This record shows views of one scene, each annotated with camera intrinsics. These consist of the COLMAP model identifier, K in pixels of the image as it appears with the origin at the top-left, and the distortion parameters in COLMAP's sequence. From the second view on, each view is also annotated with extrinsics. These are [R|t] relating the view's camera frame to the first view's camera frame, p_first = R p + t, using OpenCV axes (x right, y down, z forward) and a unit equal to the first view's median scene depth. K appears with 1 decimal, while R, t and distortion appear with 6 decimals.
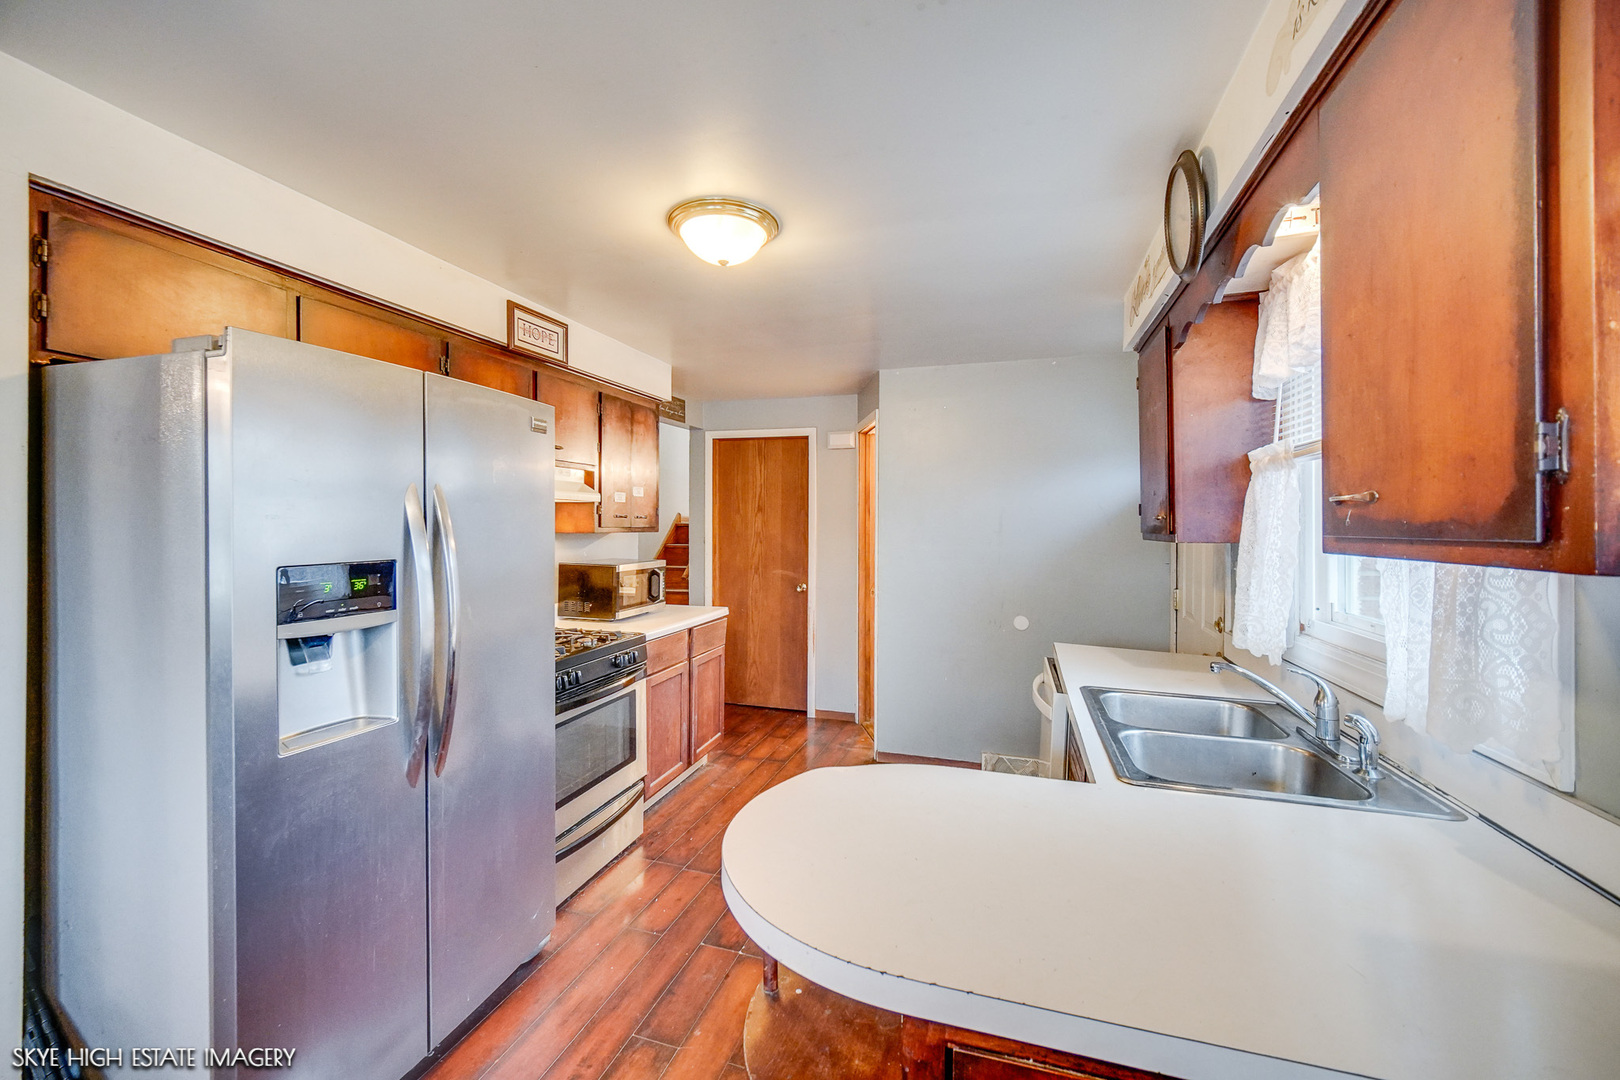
lens RADIAL K [[641.2, 0, 807.4], [0, 641.2, 503.6], [0, 0, 1]] dist [0.000109, 0.000039]
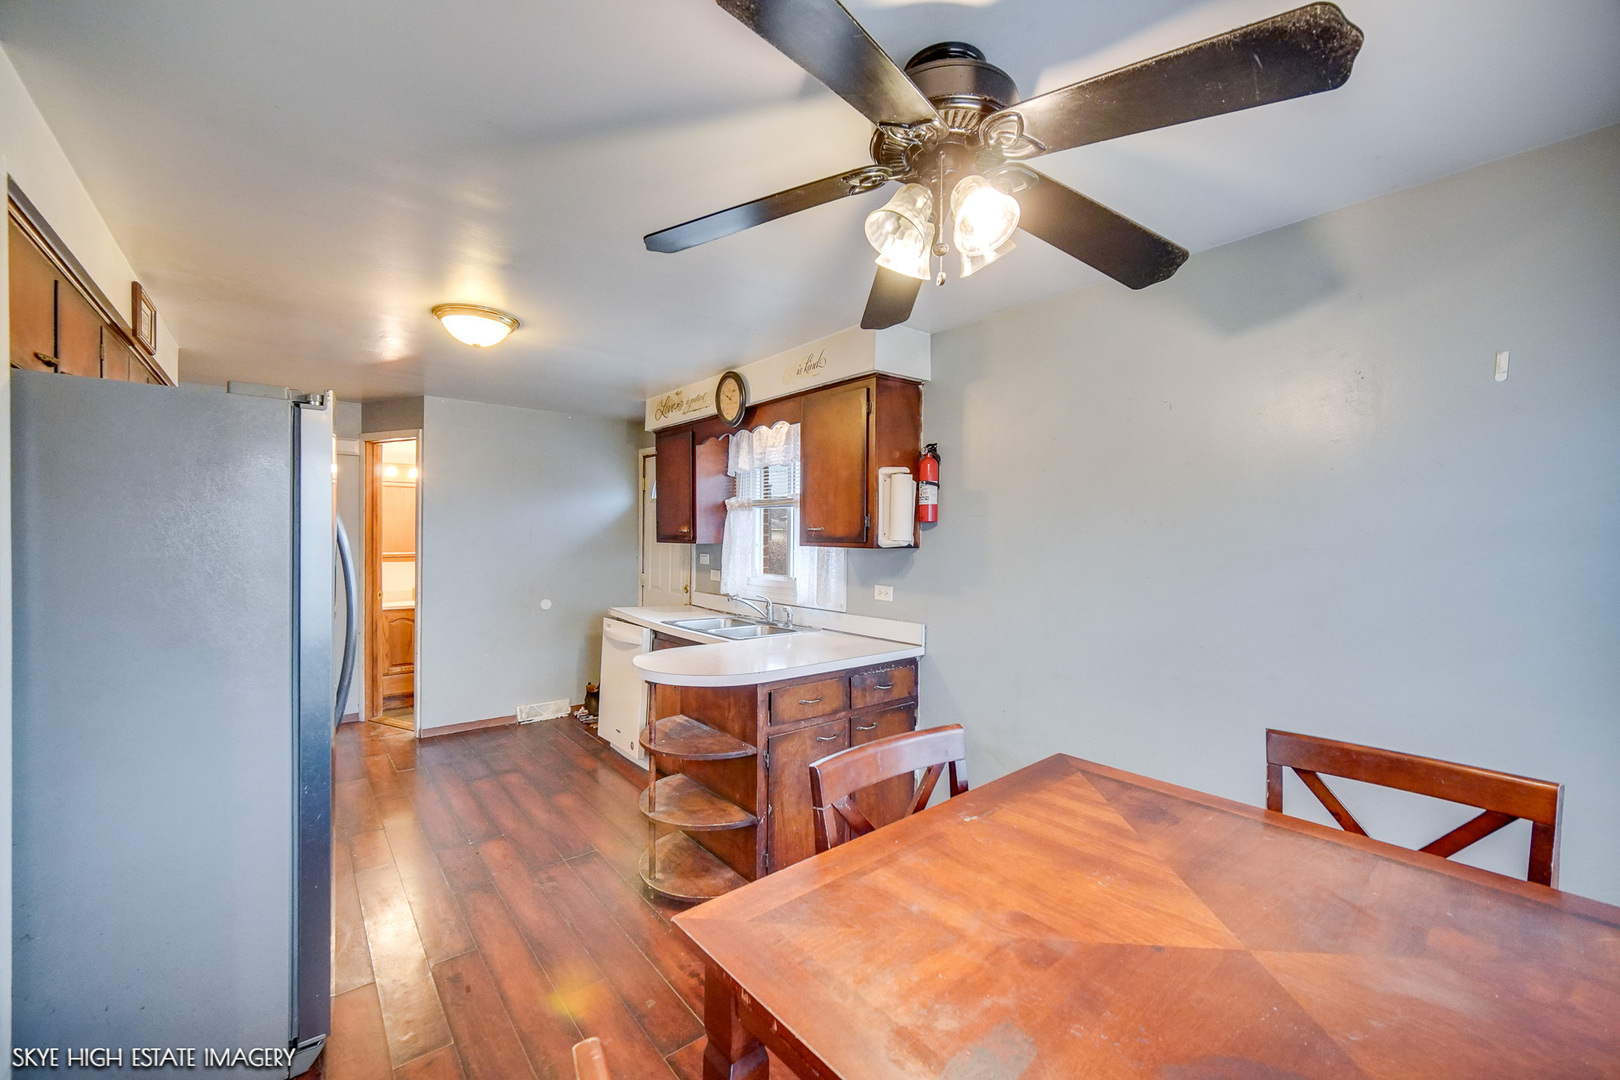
lens RADIAL K [[634.8, 0, 810.0], [0, 634.8, 540.0], [0, 0, 1]] dist [0.000007, 0.000004]
pose [[0.542510, -0.003176, 0.840044, -0.866869], [-0.038744, 0.998834, 0.028797, -0.021167], [-0.839156, -0.048170, 0.541754, -0.339277]]
